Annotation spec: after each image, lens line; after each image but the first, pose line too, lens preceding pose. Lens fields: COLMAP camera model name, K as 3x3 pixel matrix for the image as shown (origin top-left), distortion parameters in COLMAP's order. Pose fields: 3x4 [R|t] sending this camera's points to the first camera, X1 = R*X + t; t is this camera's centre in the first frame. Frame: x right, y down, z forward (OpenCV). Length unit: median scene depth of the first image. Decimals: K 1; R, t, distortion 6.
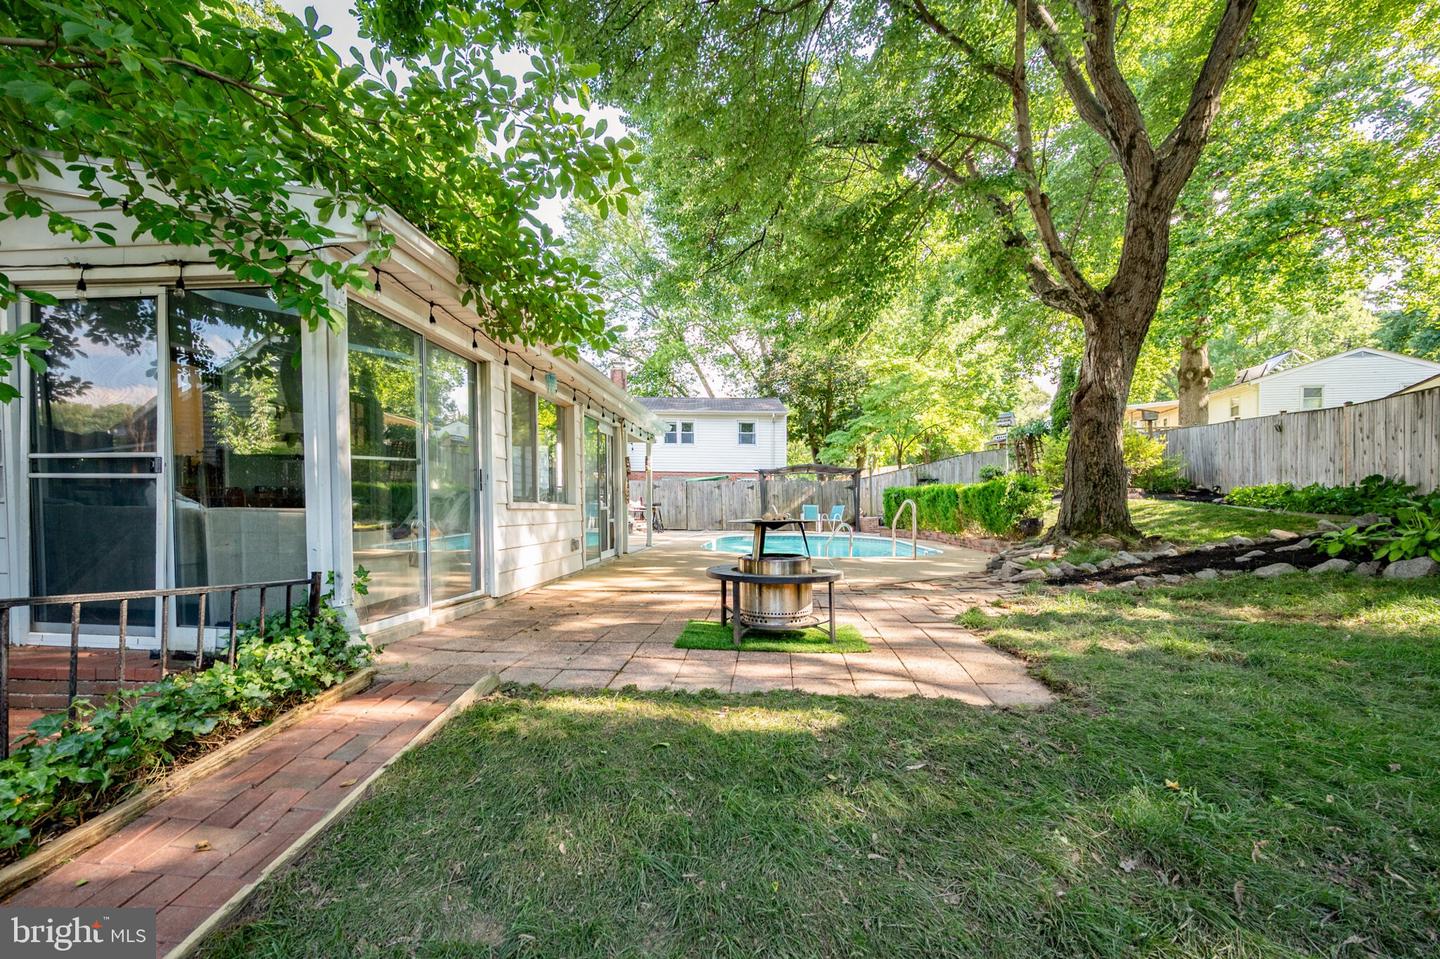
lens RADIAL K [[579.7, 0, 716.8], [0, 579.7, 501.5], [0, 0, 1]] dist [-0.001700, -0.000055]
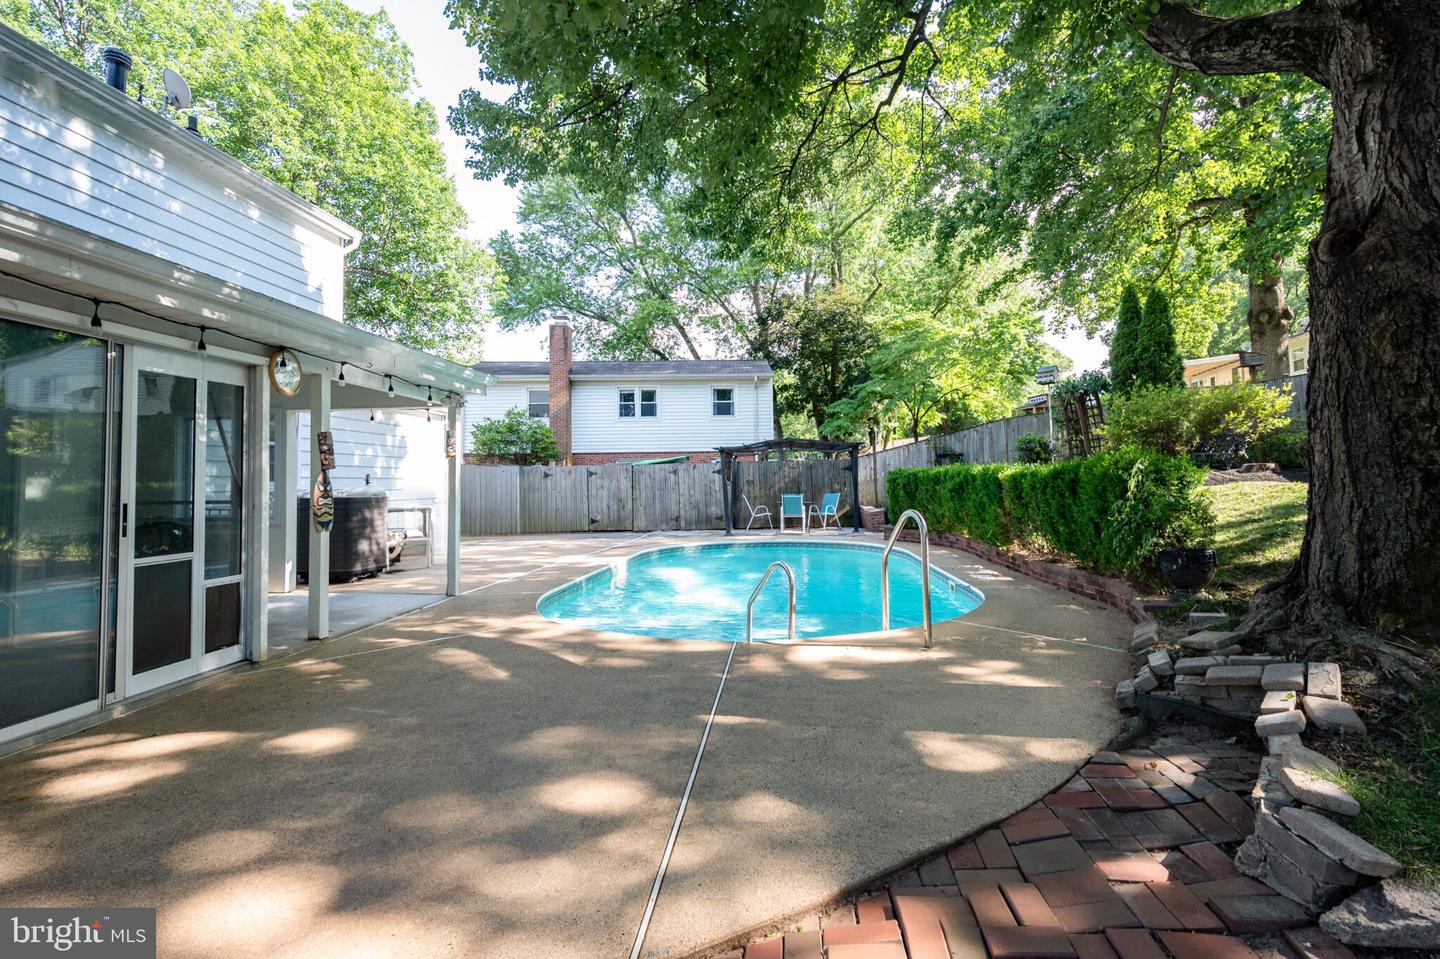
lens RADIAL K [[624.9, 0, 749.4], [0, 624.9, 469.4], [0, 0, 1]] dist [0.000426, 0.000248]
pose [[0.998883, -0.026631, 0.039042, 0.069012], [0.027358, 0.999460, -0.018204, -0.011203], [-0.038536, 0.019252, 0.999072, 0.191344]]
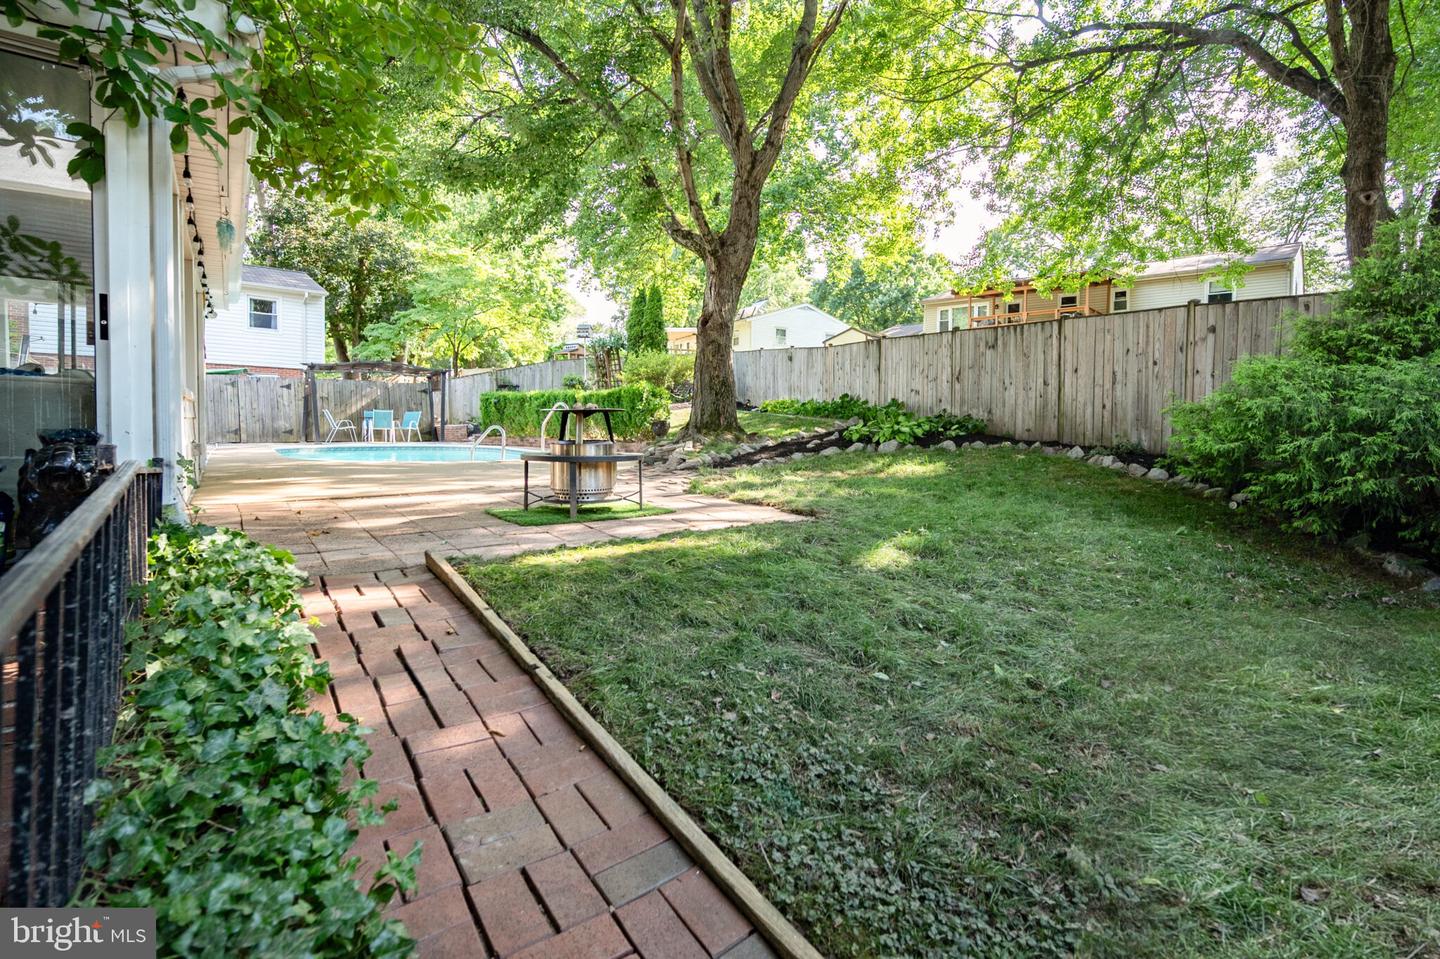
lens RADIAL K [[646.8, 0, 723.6], [0, 646.8, 412.3], [0, 0, 1]] dist [0.000245, 0.000099]
pose [[0.743235, 0.014830, 0.668866, -0.083113], [-0.014824, 0.999874, -0.005697, 0.006197], [-0.668867, -0.005681, 0.743361, -0.017729]]
